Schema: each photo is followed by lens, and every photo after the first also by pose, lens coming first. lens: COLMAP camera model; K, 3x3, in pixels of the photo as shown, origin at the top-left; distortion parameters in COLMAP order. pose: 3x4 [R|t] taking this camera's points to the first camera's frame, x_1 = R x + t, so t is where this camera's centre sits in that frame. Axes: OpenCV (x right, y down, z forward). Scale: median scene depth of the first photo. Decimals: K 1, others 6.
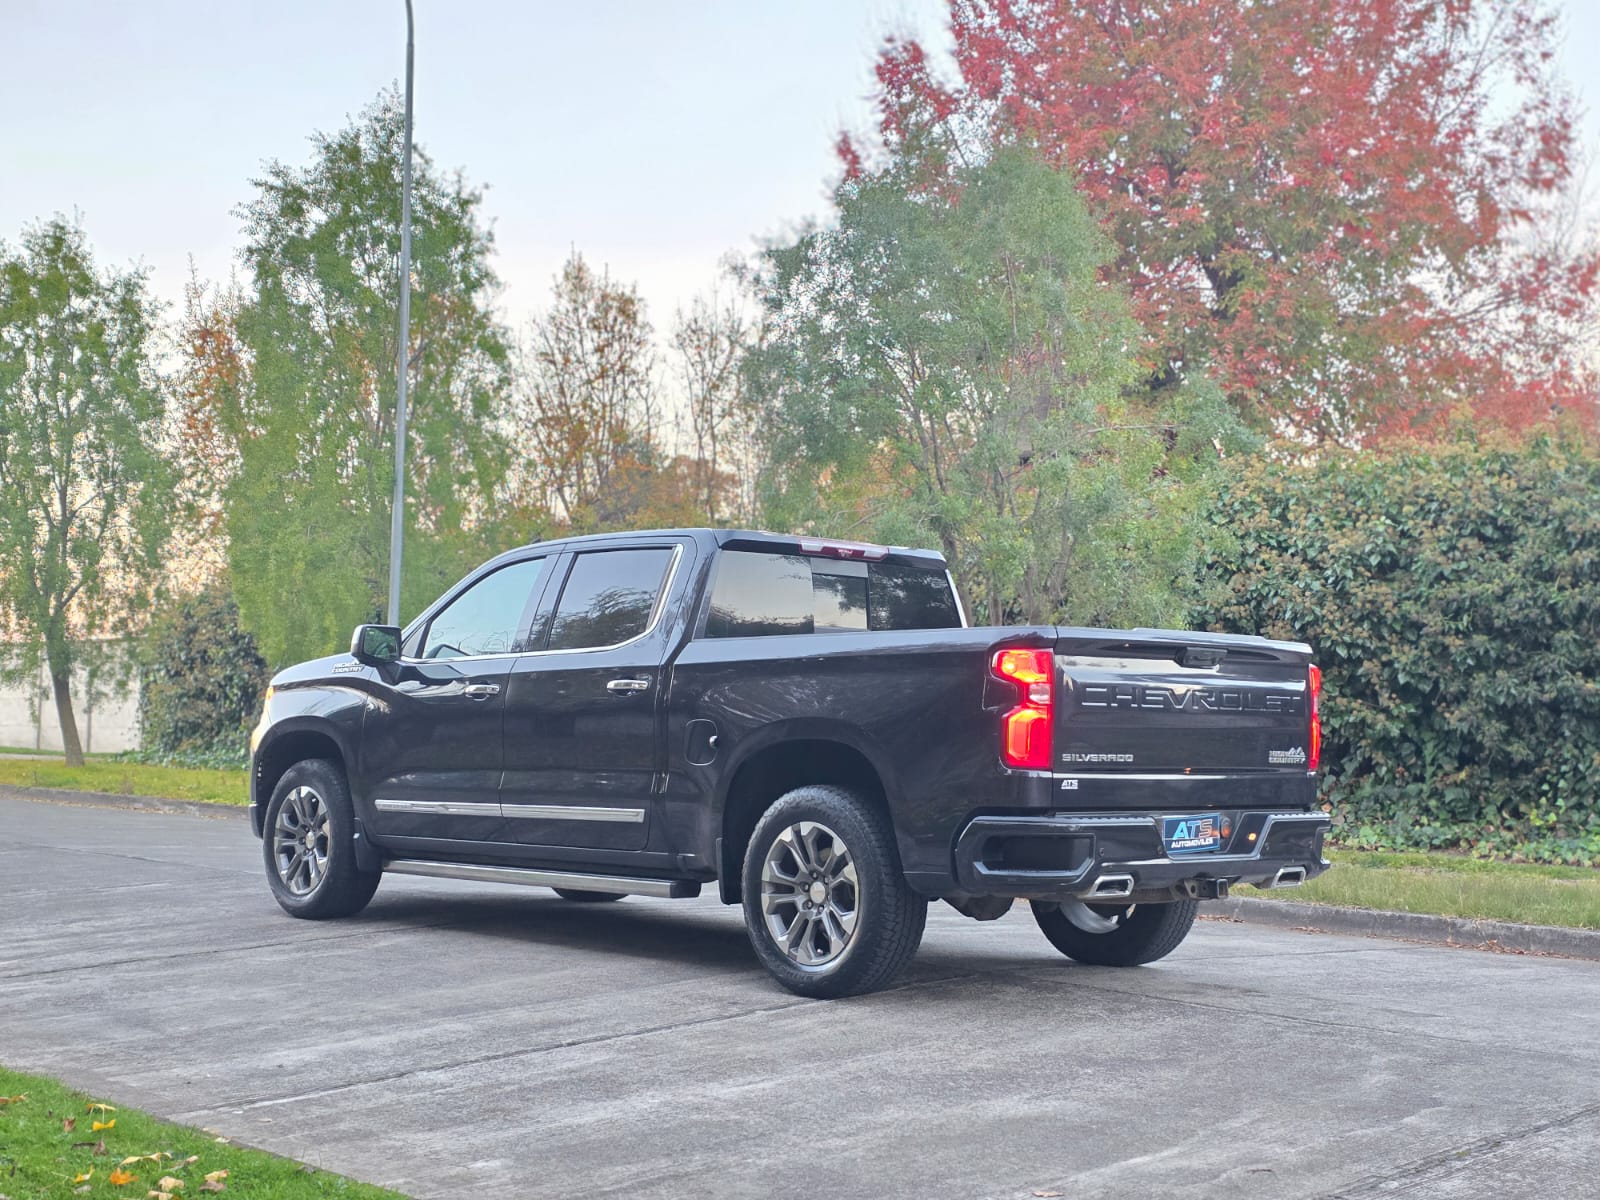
lens RADIAL K [[2116.1, 0, 811.4], [0, 2116.1, 604.7], [0, 0, 1]] dist [0.218529, -0.709872]
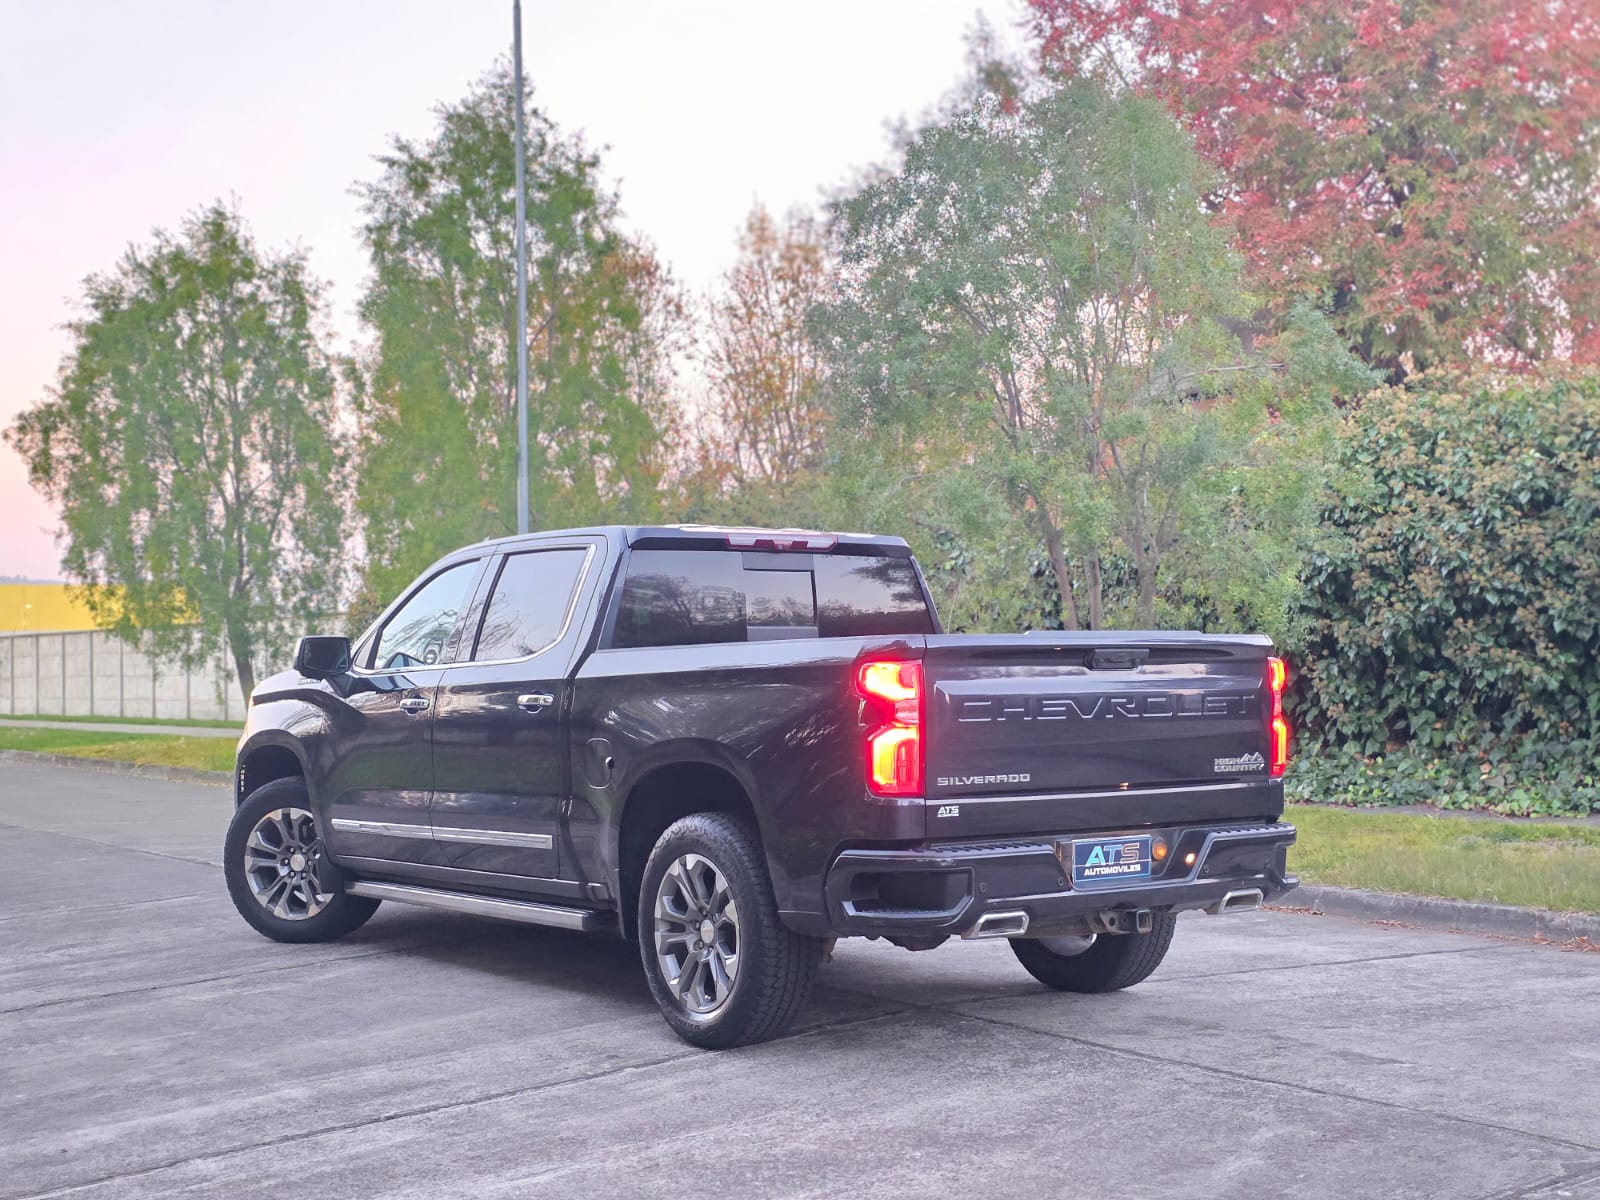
lens RADIAL K [[2110.1, 0, 863.4], [0, 2110.1, 578.9], [0, 0, 1]] dist [0.190252, -0.591053]
pose [[0.991124, -0.039222, -0.127022, 0.096945], [0.041884, 0.998954, 0.018355, -0.014519], [0.126170, -0.023513, 0.991730, 0.058552]]
